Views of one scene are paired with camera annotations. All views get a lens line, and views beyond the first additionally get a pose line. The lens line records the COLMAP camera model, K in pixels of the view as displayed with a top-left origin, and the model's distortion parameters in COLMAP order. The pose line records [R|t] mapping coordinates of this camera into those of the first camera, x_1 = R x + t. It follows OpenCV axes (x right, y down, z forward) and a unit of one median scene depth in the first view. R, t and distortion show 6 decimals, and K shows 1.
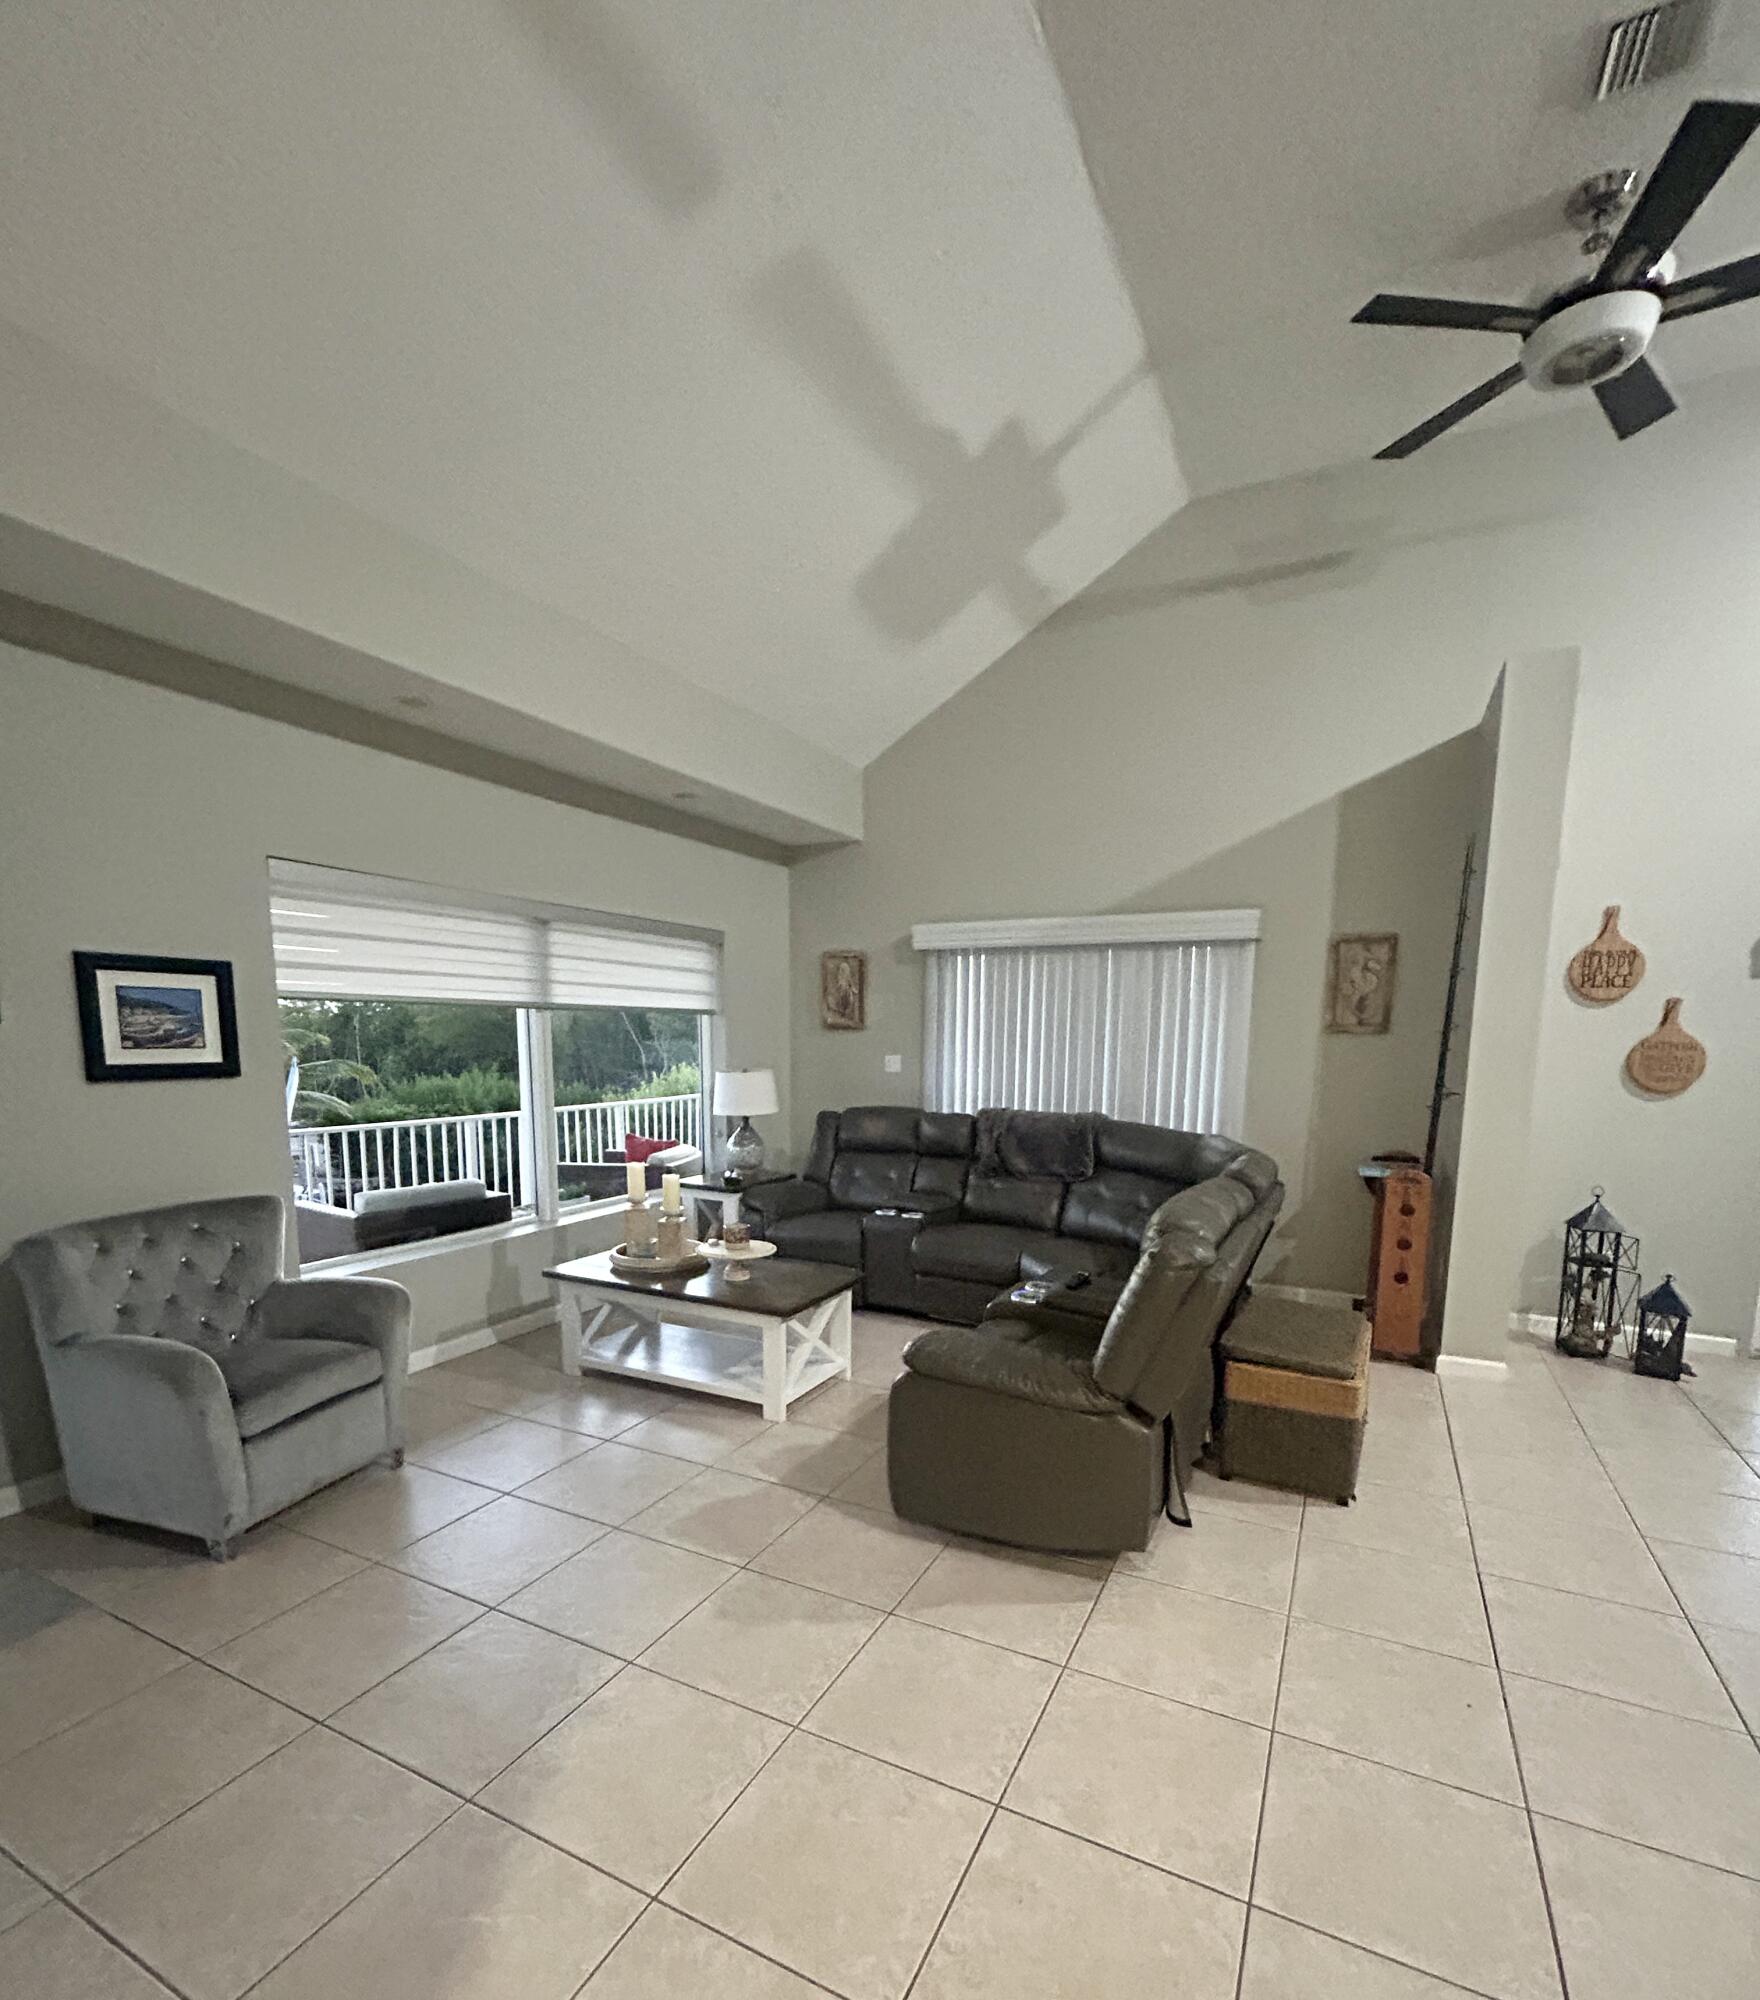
lens RADIAL K [[939.9, 0, 885.5], [0, 939.9, 1162.0], [0, 0, 1]] dist [0.001199, 0.000311]
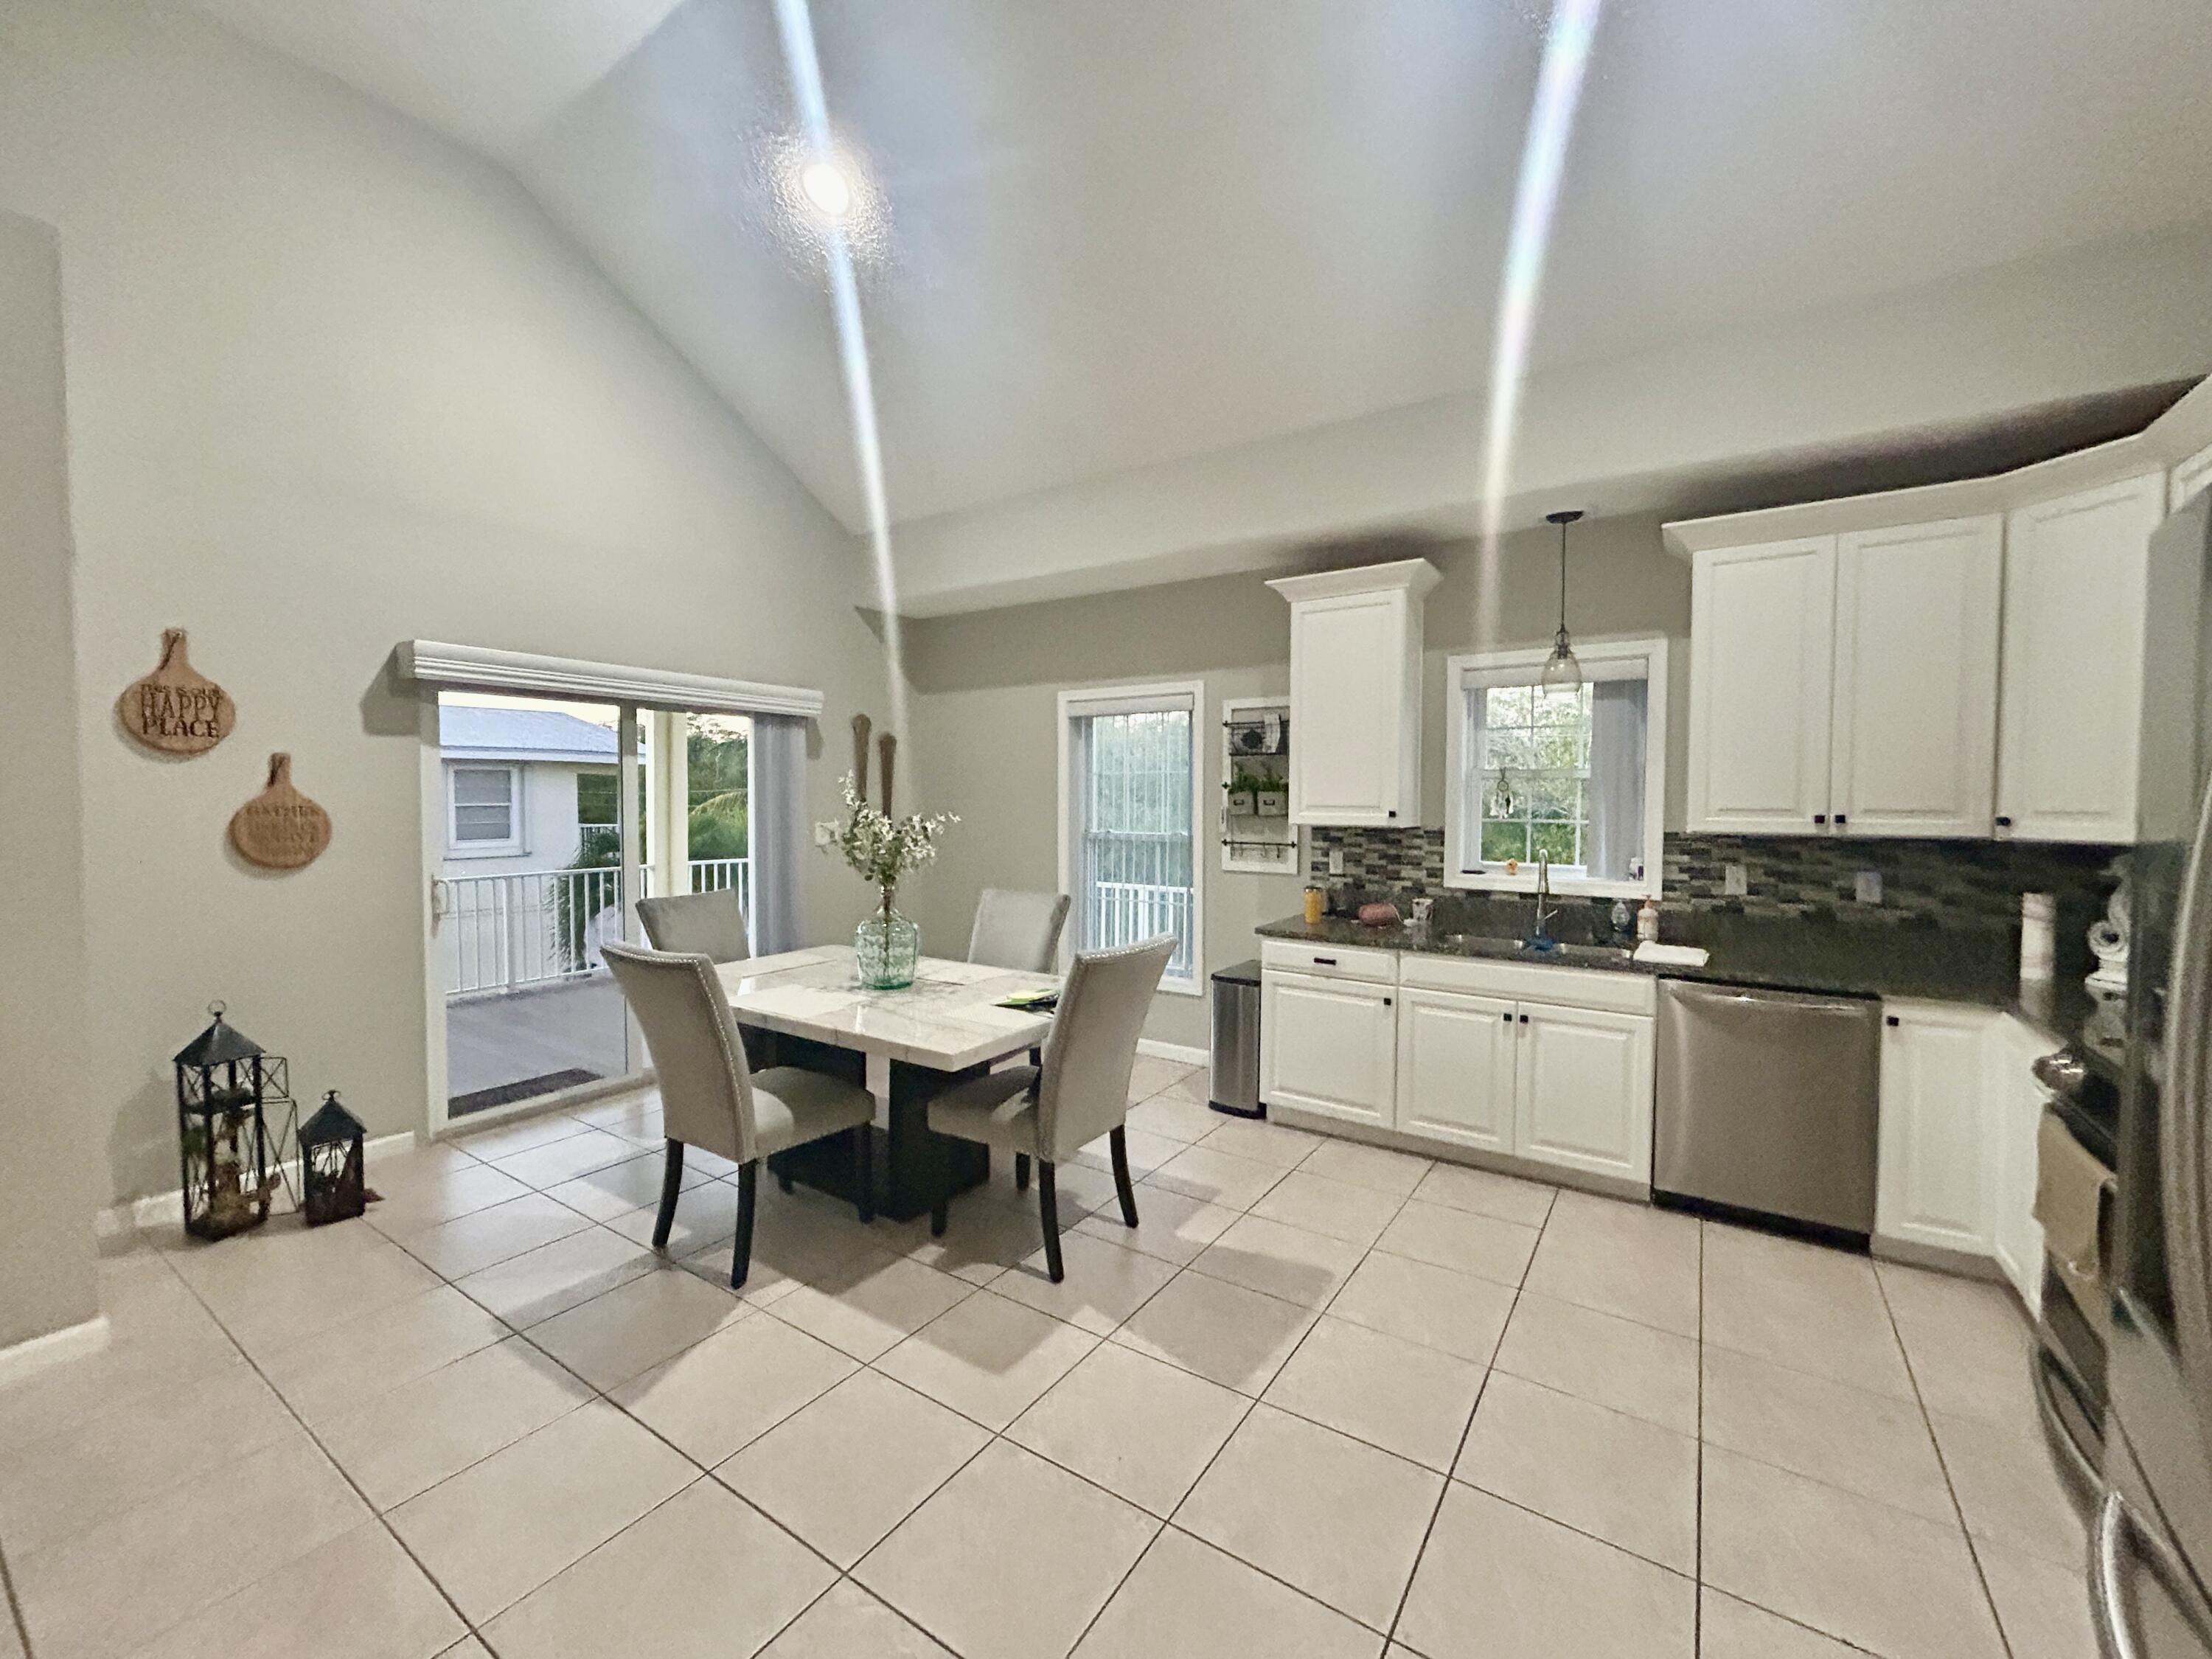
lens RADIAL K [[896.9, 0, 1105.0], [0, 896.9, 835.4], [0, 0, 1]] dist [0.000707, 0.000288]
pose [[0.130125, -0.043489, 0.990543, 0.153421], [0.142729, 0.989454, 0.024692, -0.019744], [-0.981171, 0.138166, 0.134960, 0.198979]]
